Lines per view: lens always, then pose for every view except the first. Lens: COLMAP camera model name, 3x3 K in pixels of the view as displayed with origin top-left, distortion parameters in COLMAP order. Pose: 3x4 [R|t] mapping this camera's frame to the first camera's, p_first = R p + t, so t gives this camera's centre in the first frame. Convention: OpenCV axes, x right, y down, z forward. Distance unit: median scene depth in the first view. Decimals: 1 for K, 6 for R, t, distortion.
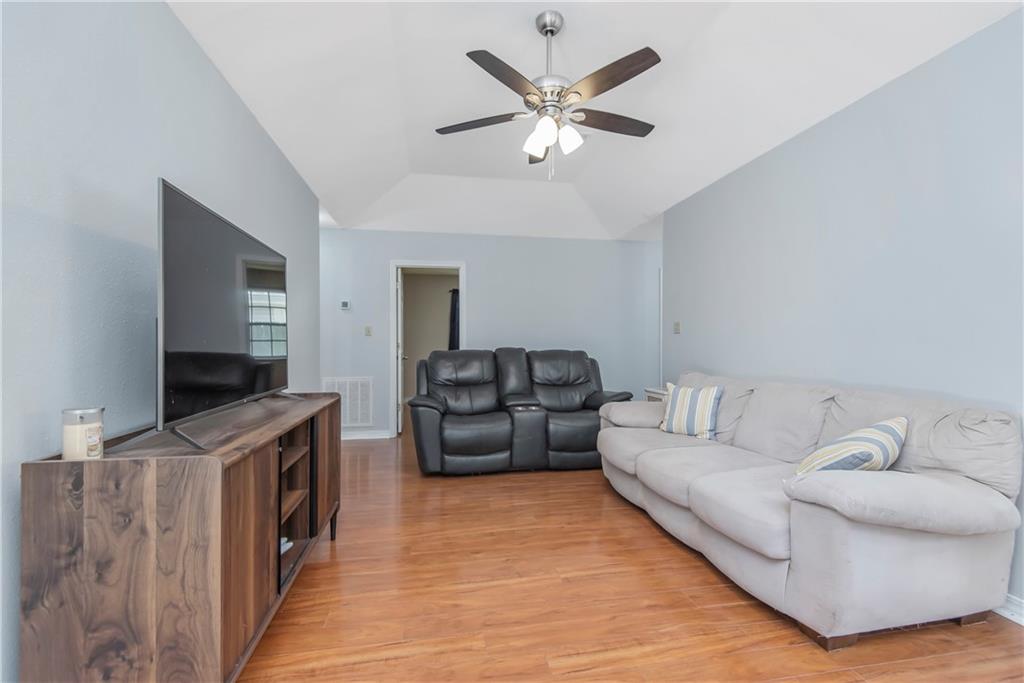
lens RADIAL K [[456.7, 0, 512.0], [0, 456.7, 341.5], [0, 0, 1]] dist [0.000151, 0.000015]
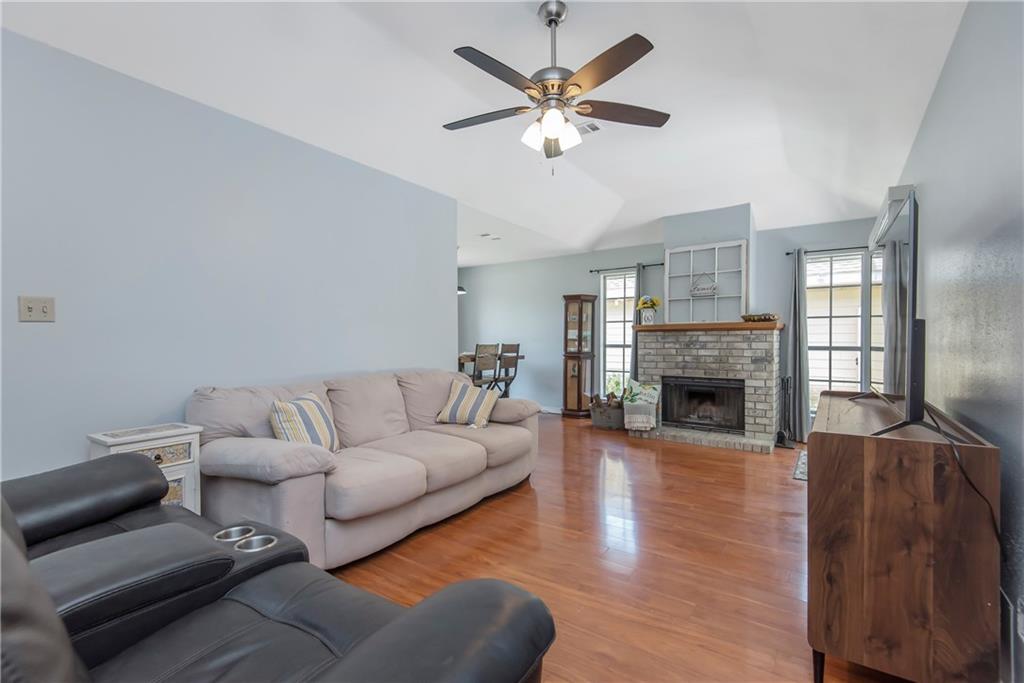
lens RADIAL K [[456.7, 0, 512.0], [0, 456.7, 341.5], [0, 0, 1]] dist [0.000151, 0.000015]
pose [[-0.703399, -0.004513, 0.710781, -0.547856], [-0.006232, 0.999981, 0.000182, -0.000389], [-0.710768, -0.004301, -0.703414, 1.738089]]
